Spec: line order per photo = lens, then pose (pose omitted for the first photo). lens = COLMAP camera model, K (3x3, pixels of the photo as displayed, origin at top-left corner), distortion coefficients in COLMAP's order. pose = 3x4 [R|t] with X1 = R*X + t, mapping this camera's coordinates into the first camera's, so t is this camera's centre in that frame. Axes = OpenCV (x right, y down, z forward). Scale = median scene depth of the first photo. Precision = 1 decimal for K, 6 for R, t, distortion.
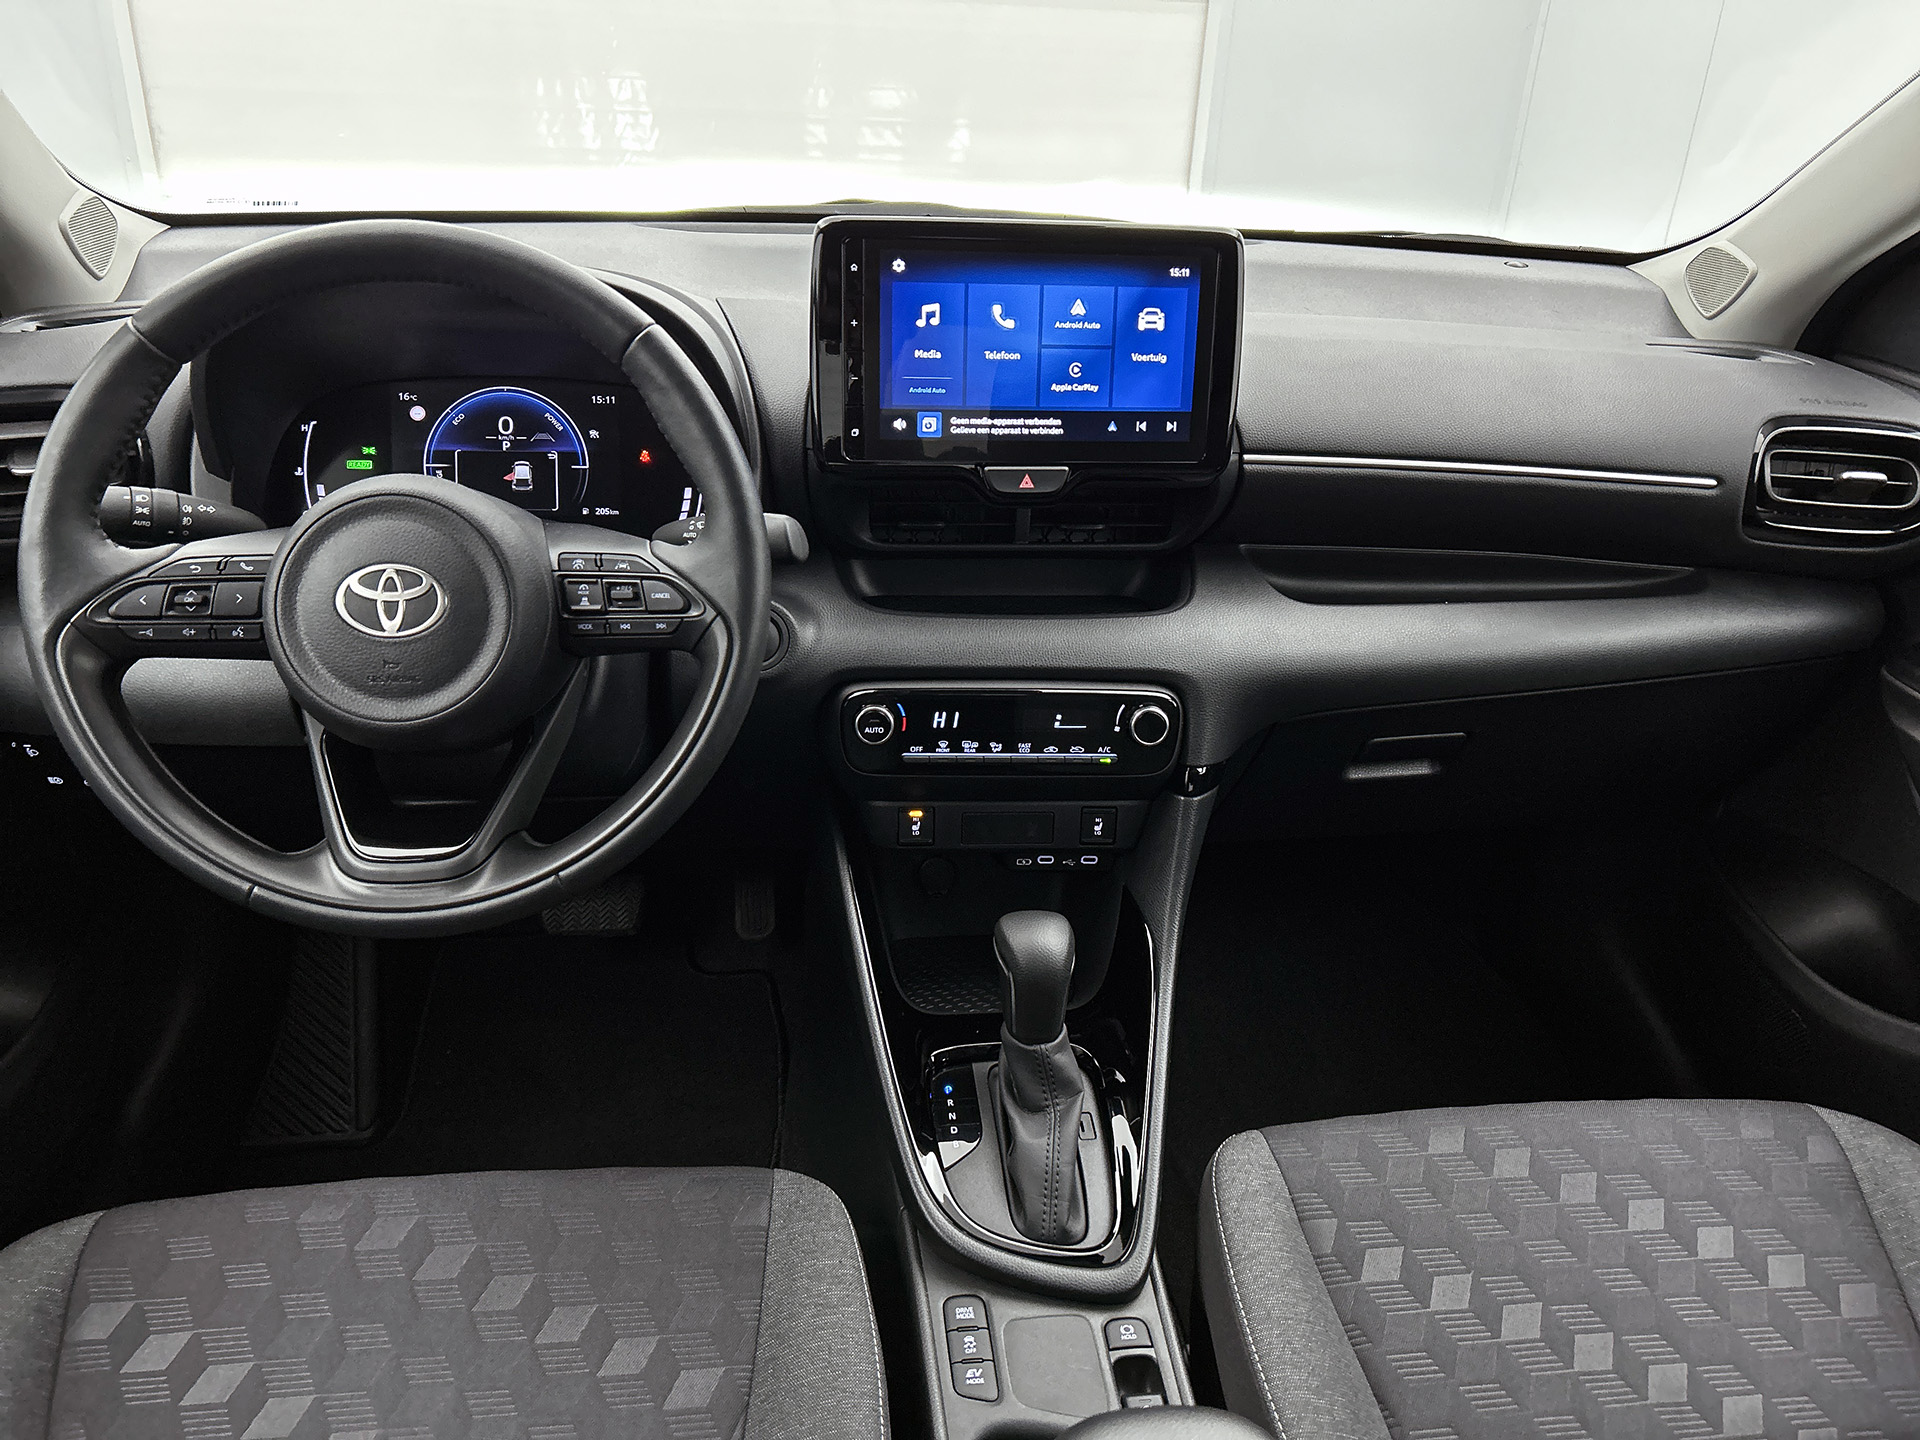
lens RADIAL K [[1455.1, 0, 956.2], [0, 1455.1, 718.7], [0, 0, 1]] dist [0.081744, -0.135441]
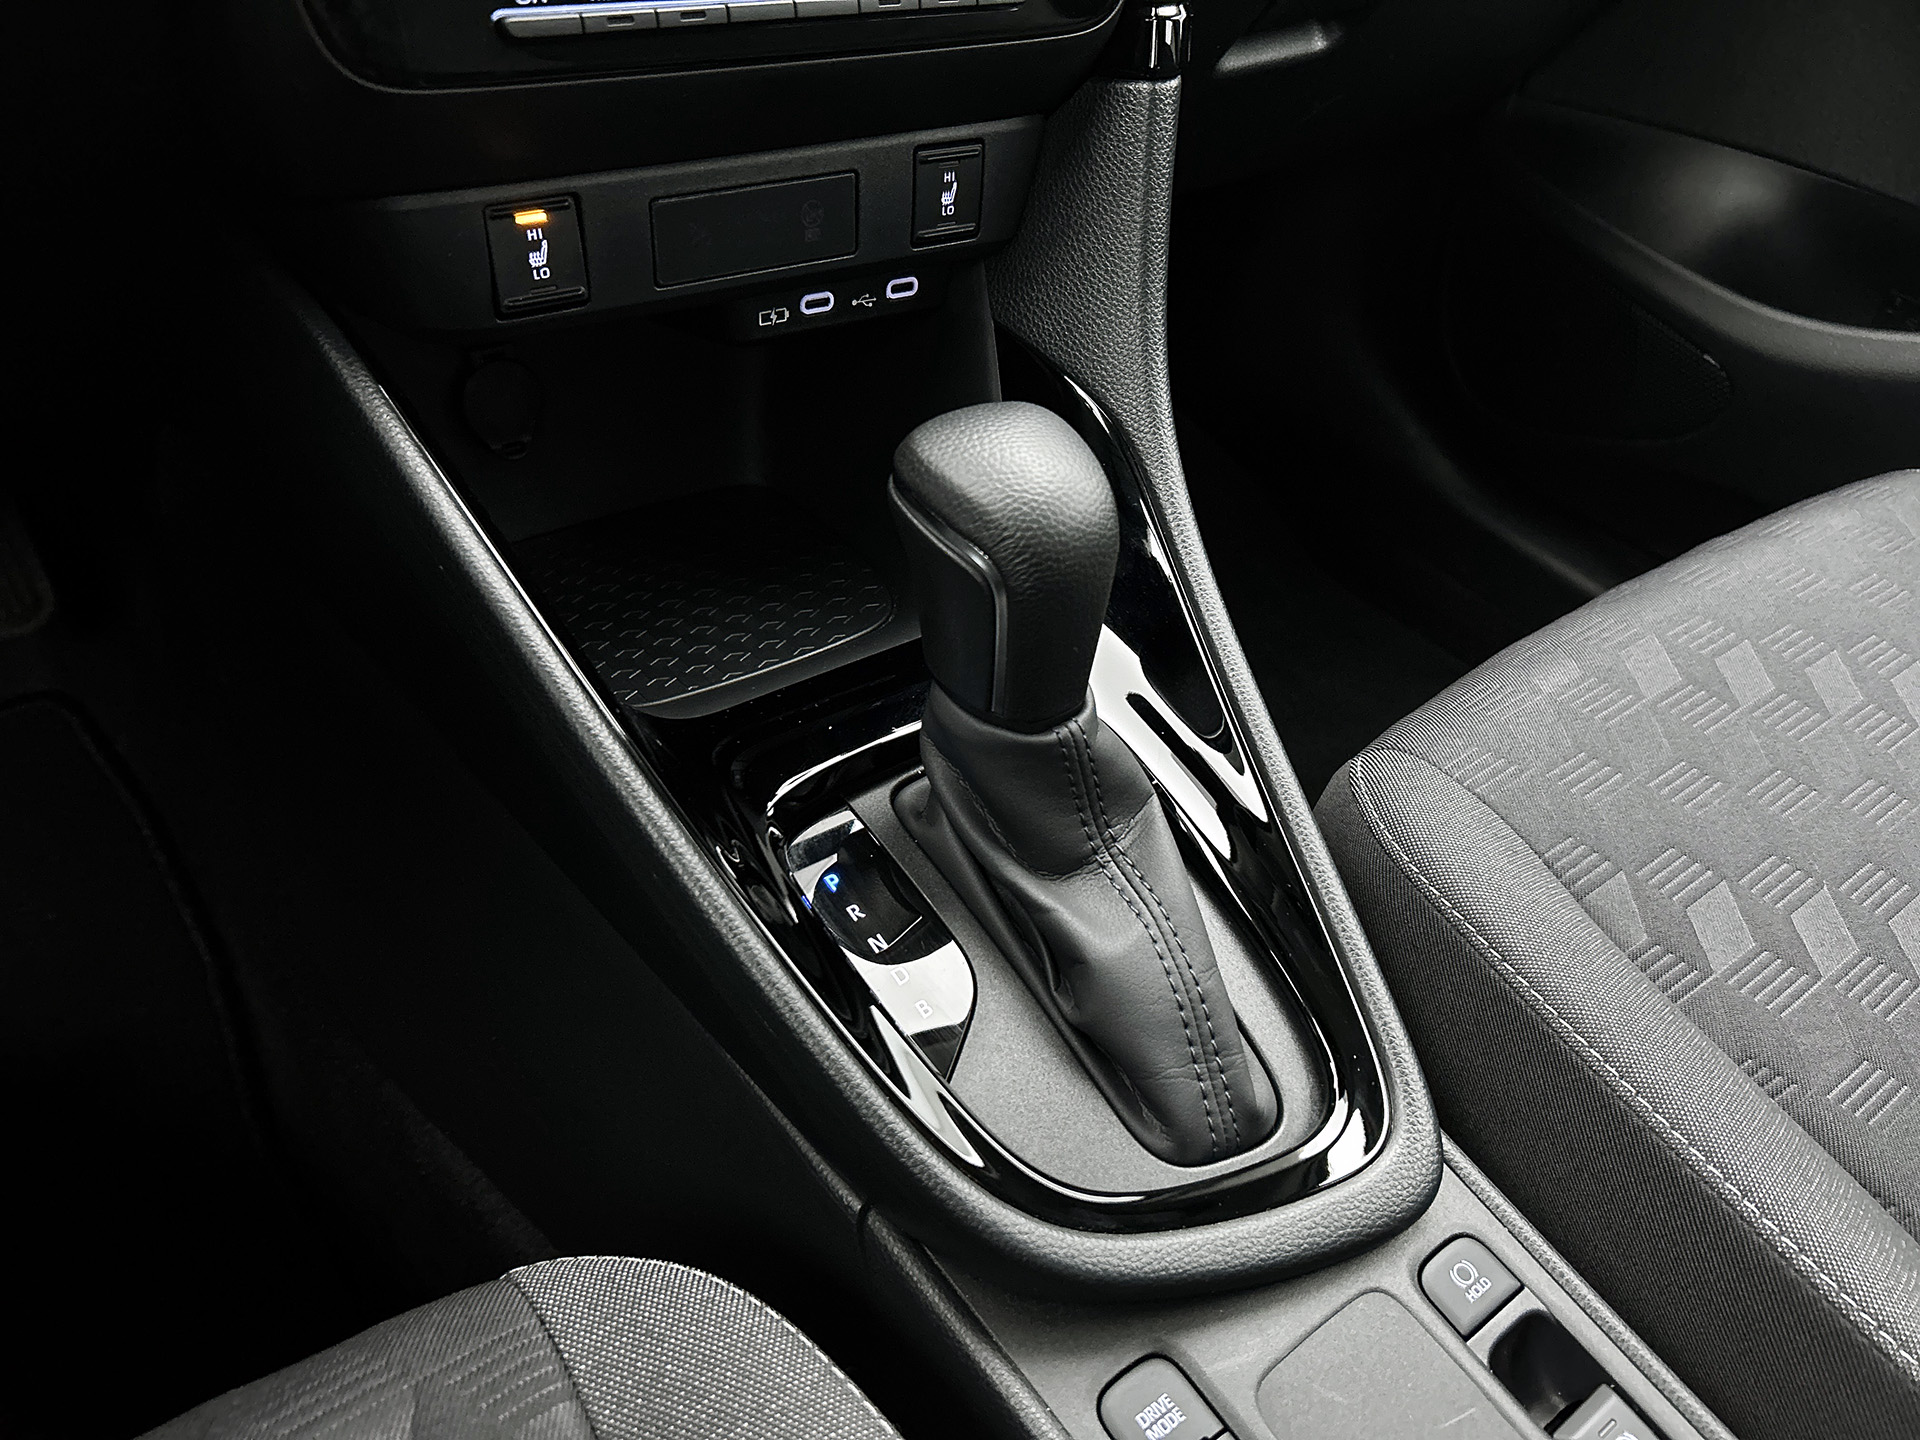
lens RADIAL K [[1471.0, 0, 960.0], [0, 1471.0, 720.0], [0, 0, 1]] dist [0.037900, -0.046681]
pose [[0.855237, -0.287154, 0.431406, -0.145089], [0.133644, 0.926501, 0.351761, 0.072631], [-0.500708, -0.243184, 0.830755, 0.672254]]
